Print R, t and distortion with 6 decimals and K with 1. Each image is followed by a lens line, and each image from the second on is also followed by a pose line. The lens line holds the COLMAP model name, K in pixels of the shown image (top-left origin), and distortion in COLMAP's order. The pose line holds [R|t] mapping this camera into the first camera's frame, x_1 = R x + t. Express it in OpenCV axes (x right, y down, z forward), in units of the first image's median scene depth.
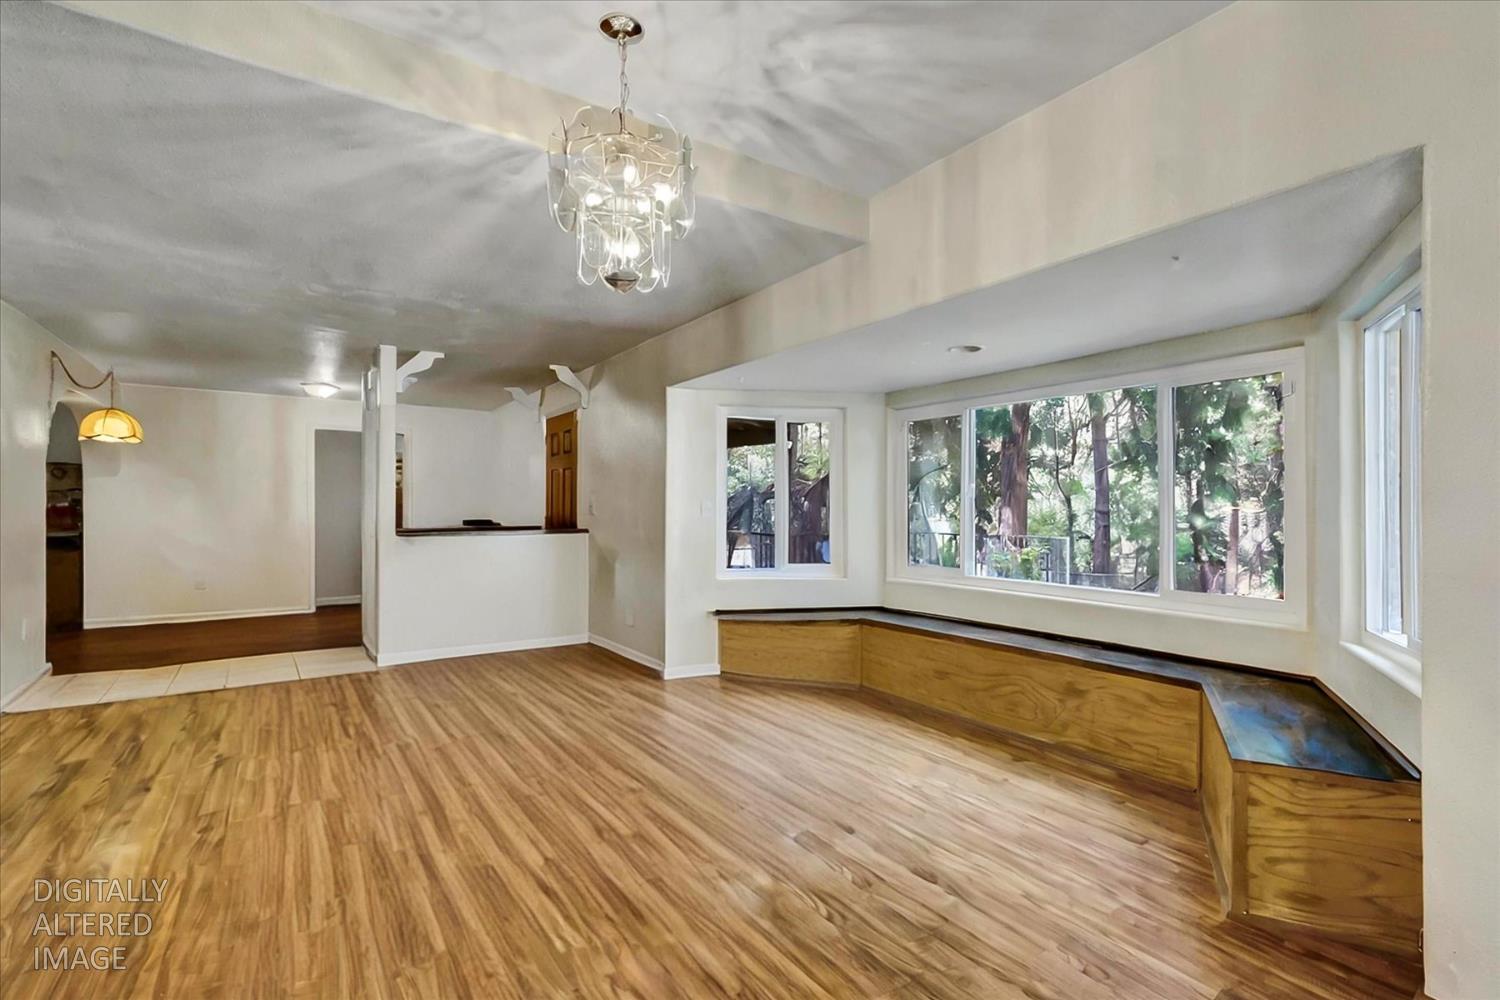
lens RADIAL K [[705.7, 0, 750.0], [0, 705.7, 500.0], [0, 0, 1]] dist [-0.004261, 0.009124]
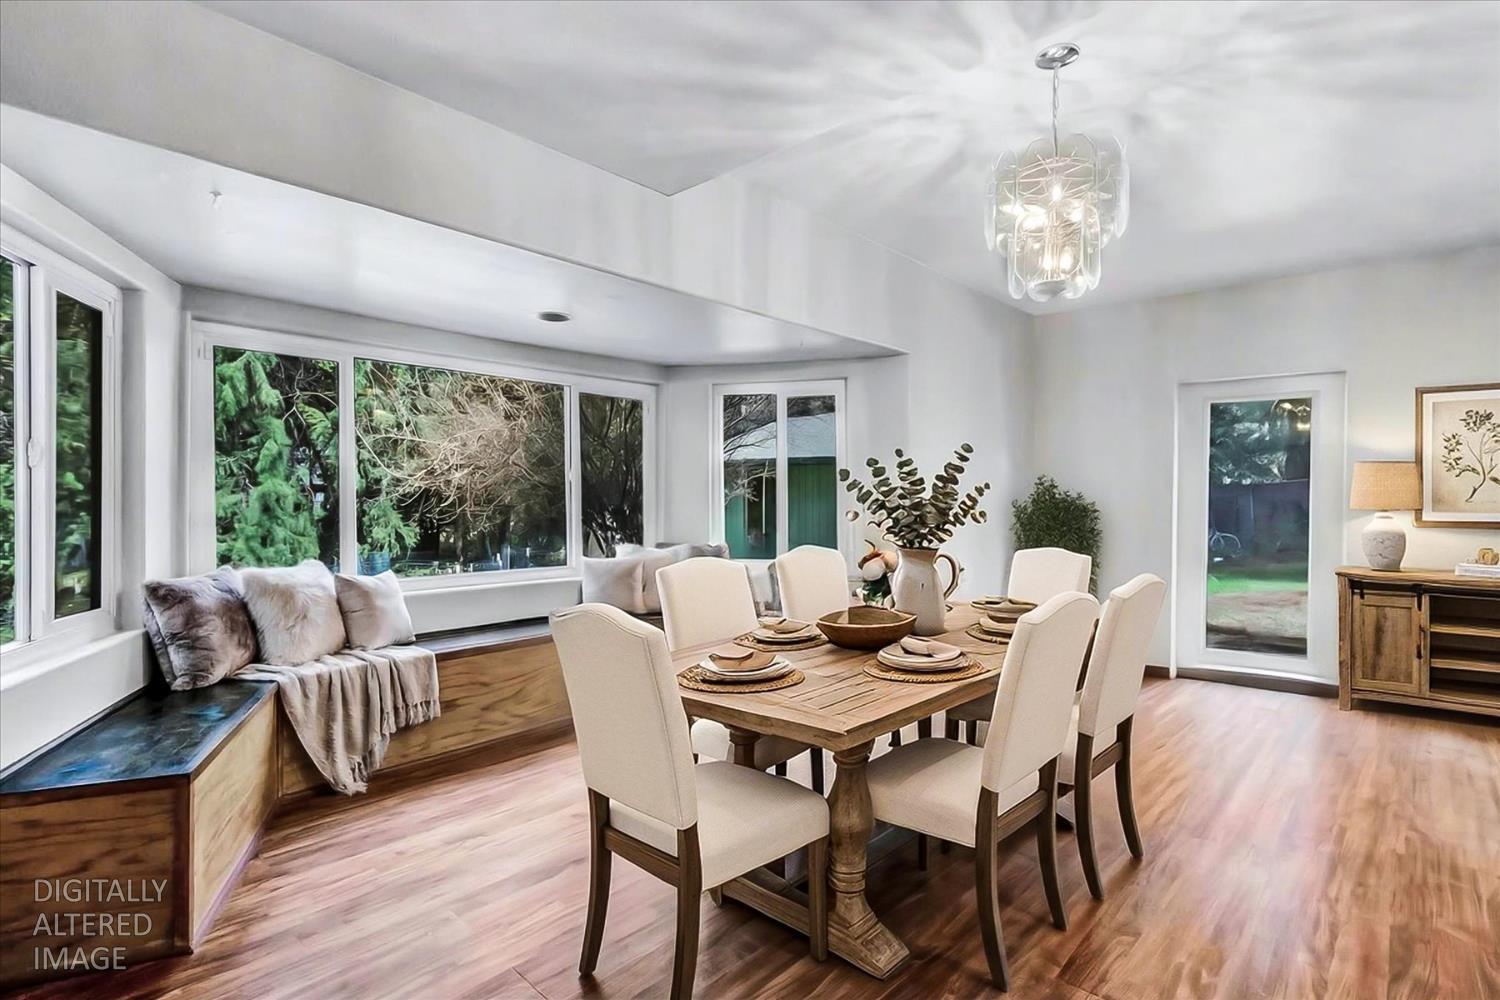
lens RADIAL K [[705.7, 0, 750.0], [0, 705.7, 500.0], [0, 0, 1]] dist [-0.004261, 0.009124]
pose [[-0.227730, -0.006787, 0.973701, -0.892978], [-0.012137, 0.999918, 0.004131, 0.024318], [-0.973649, -0.010877, -0.227793, 1.324825]]
